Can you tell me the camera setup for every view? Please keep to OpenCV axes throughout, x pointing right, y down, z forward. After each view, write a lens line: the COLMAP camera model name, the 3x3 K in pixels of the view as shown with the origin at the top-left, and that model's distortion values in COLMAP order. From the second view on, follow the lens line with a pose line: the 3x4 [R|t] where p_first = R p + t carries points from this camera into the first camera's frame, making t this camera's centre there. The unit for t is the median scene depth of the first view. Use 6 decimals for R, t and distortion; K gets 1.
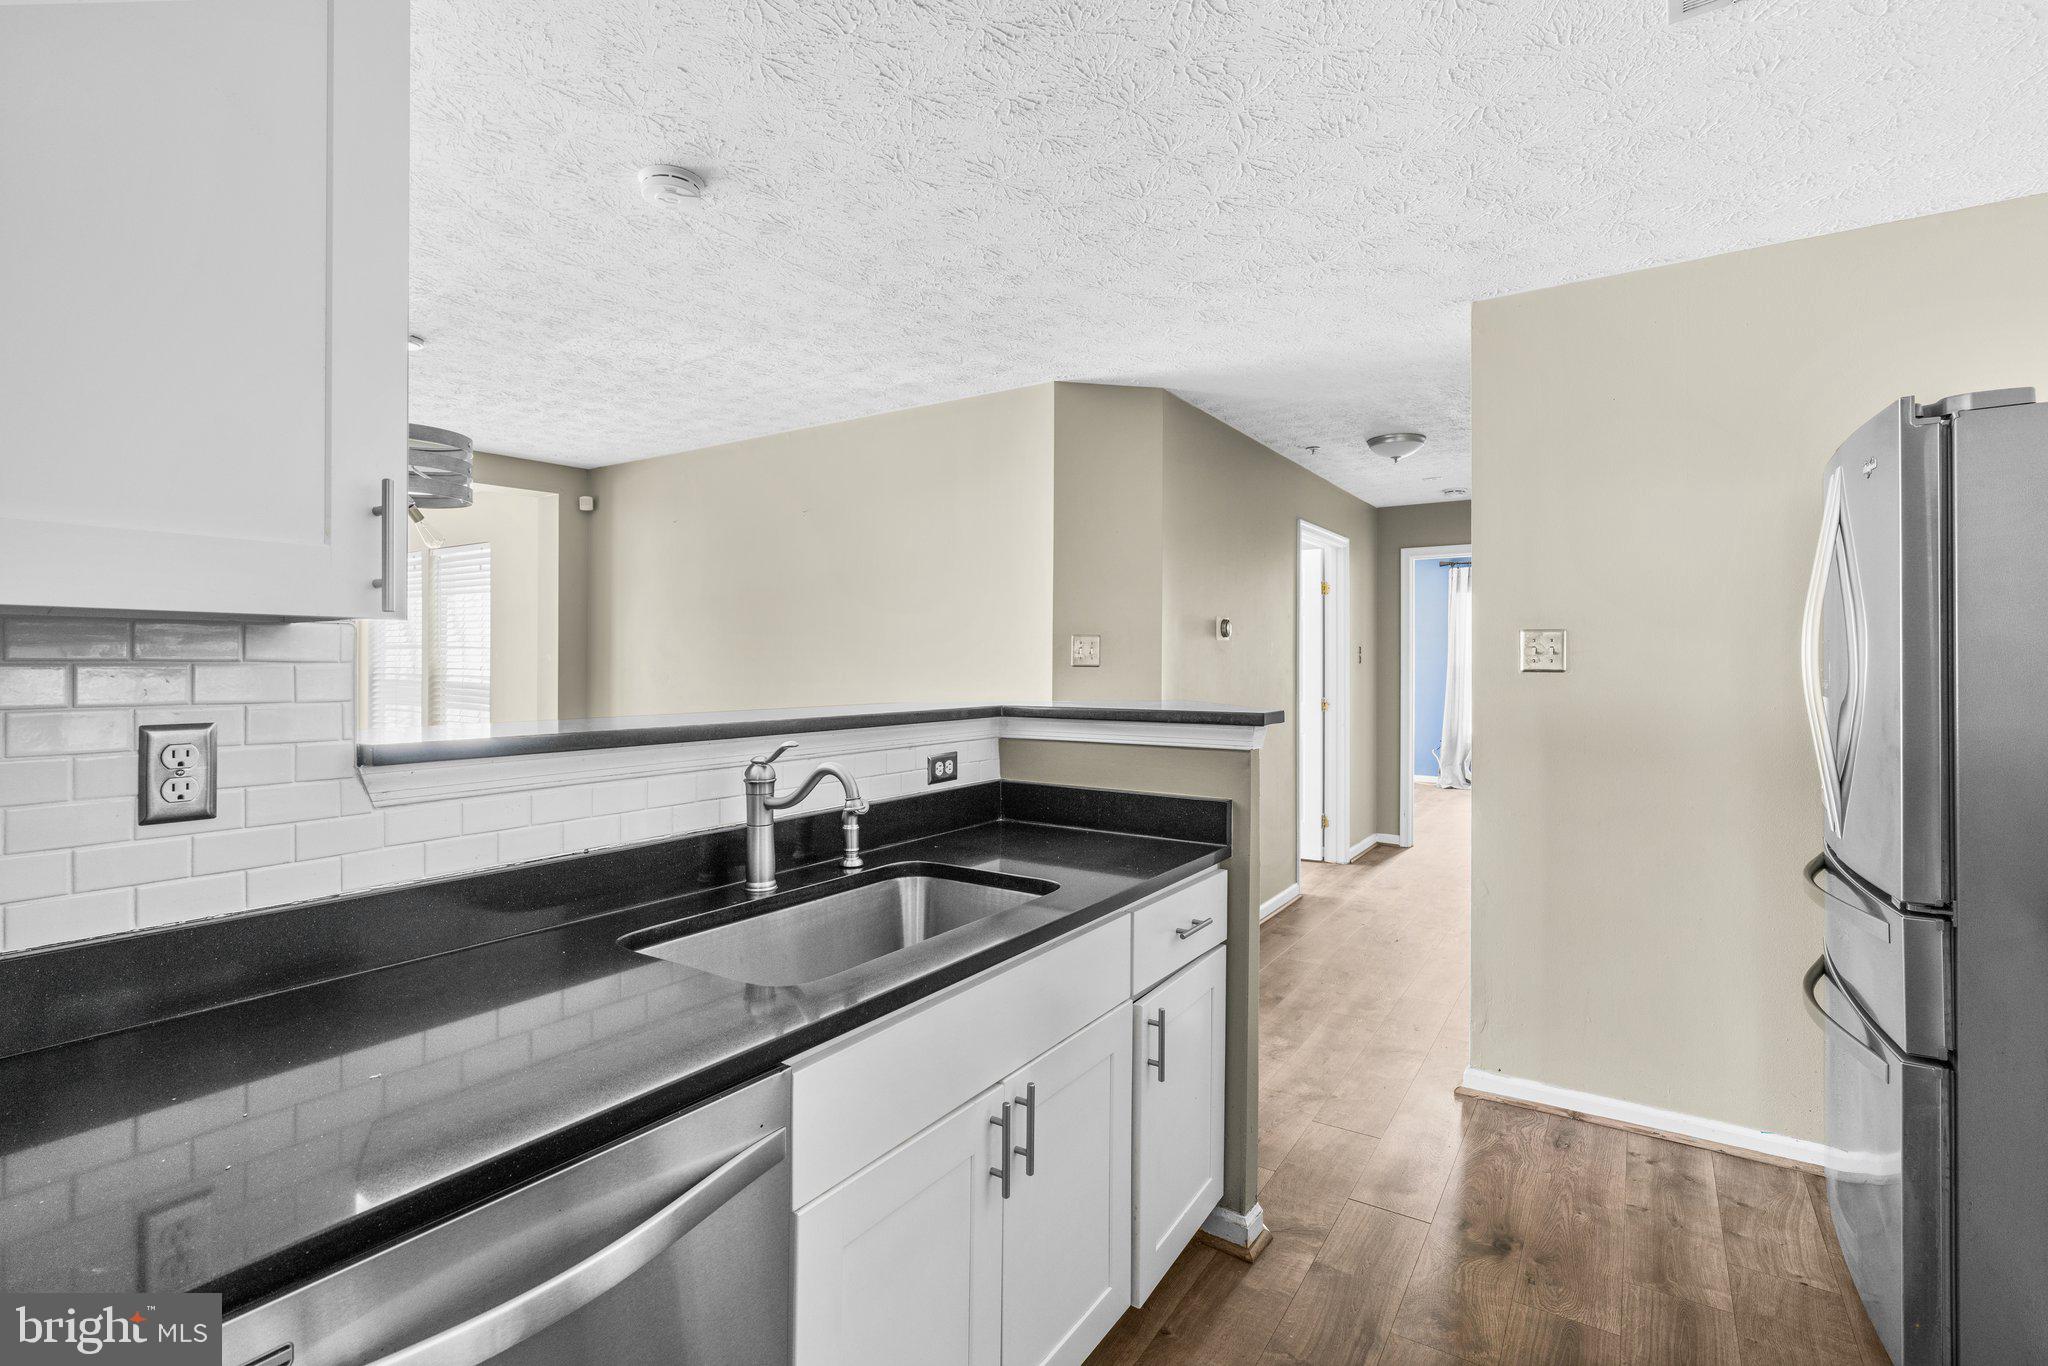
lens RADIAL K [[946.7, 0, 1026.7], [0, 946.7, 659.3], [0, 0, 1]] dist [-0.010835, 0.006290]
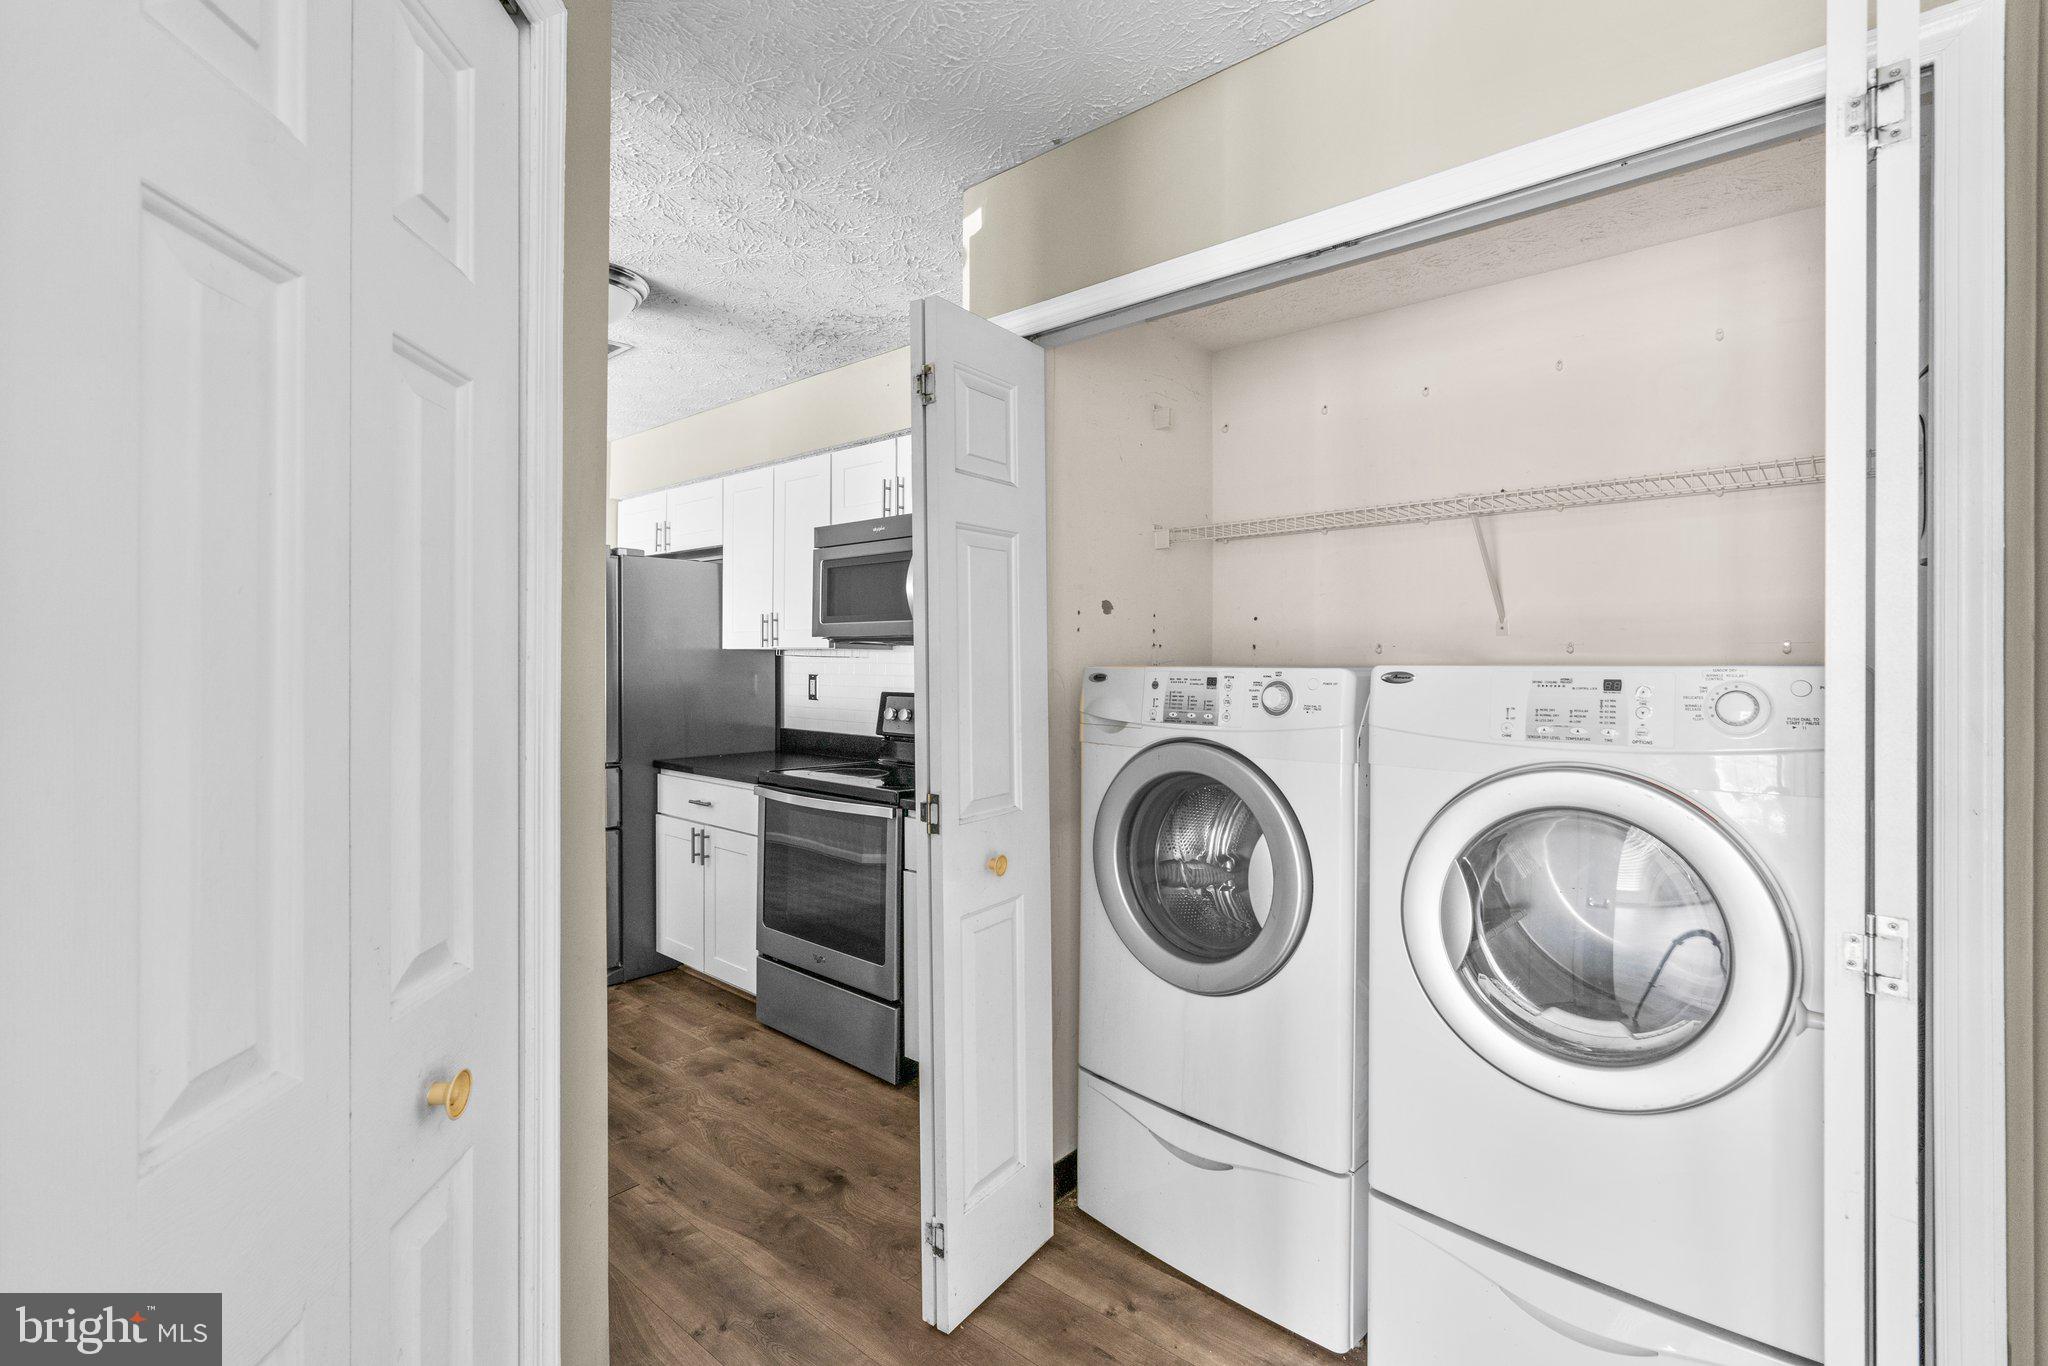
lens RADIAL K [[940.2, 0, 1019.2], [0, 940.2, 667.5], [0, 0, 1]] dist [-0.000526, 0.000866]
pose [[0.132723, -0.006356, 0.991133, -0.843718], [-0.007034, 0.999948, 0.007354, -0.001336], [-0.991128, -0.007948, 0.132671, -0.214751]]
